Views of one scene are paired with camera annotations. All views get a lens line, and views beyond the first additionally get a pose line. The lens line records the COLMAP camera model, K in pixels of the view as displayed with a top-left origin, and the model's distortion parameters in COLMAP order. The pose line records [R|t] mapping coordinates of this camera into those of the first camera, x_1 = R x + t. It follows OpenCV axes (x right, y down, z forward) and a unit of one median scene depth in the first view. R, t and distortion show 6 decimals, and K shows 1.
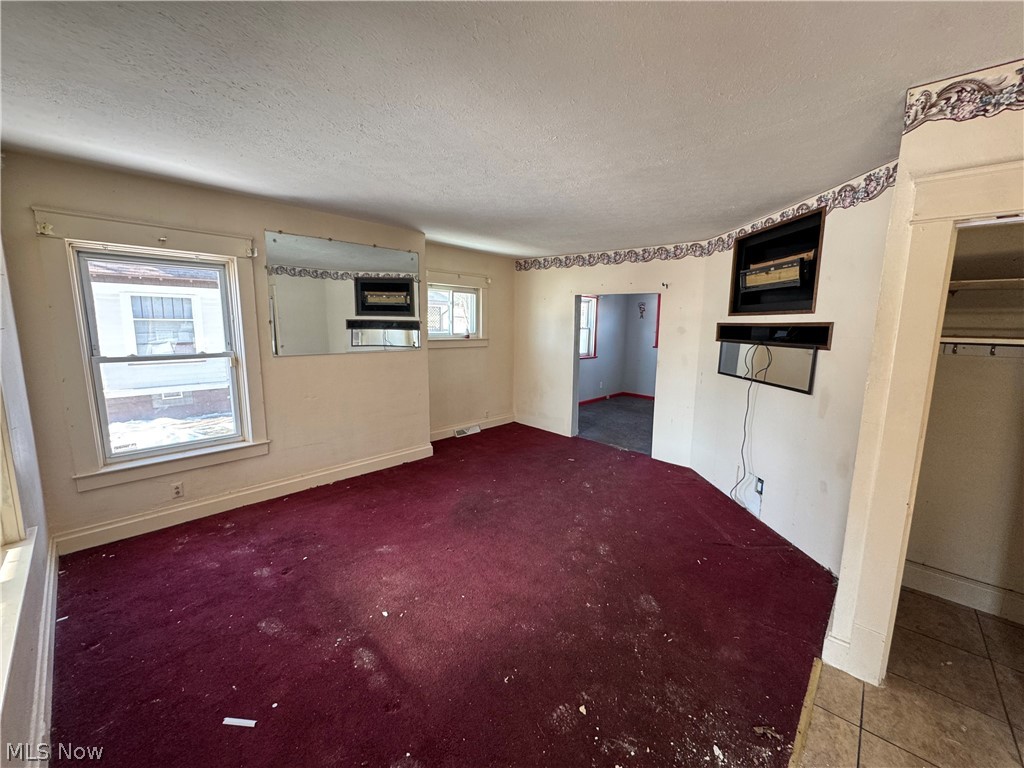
lens RADIAL K [[406.2, 0, 513.0], [0, 406.2, 381.9], [0, 0, 1]] dist [-0.002577, -0.000063]
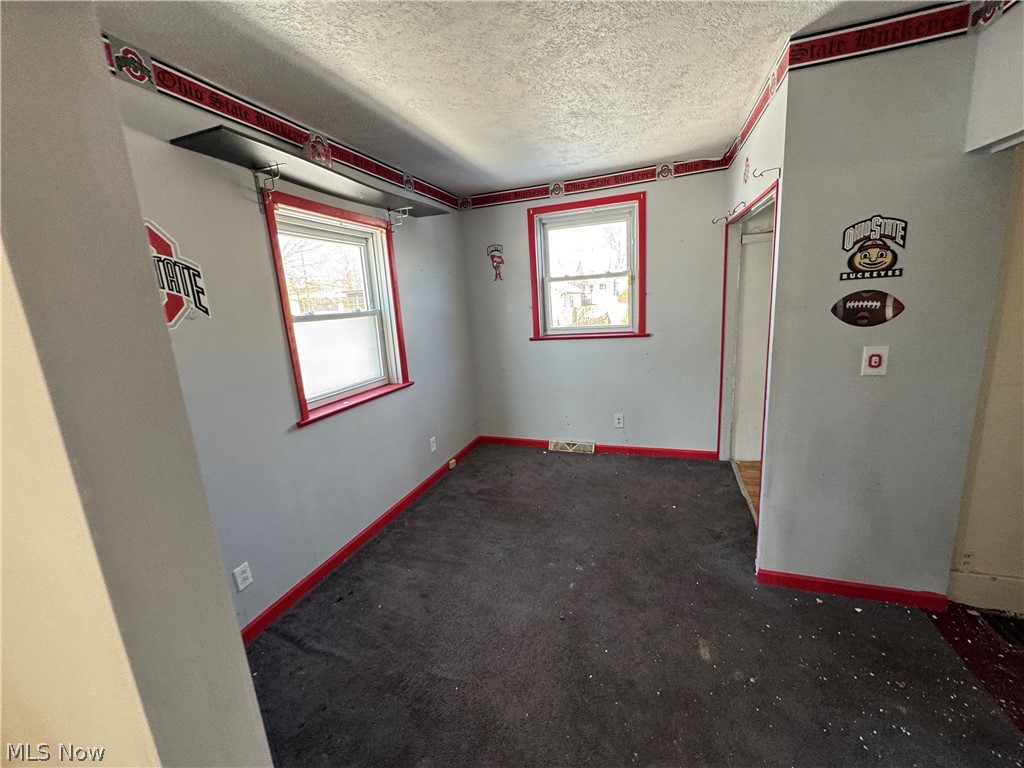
lens RADIAL K [[406.2, 0, 511.5], [0, 406.2, 381.2], [0, 0, 1]] dist [-0.002577, -0.000063]
pose [[0.912458, -0.153129, 0.379436, 0.141480], [0.134539, 0.988050, 0.075210, -0.077531], [-0.386419, -0.017577, 0.922156, 0.581981]]
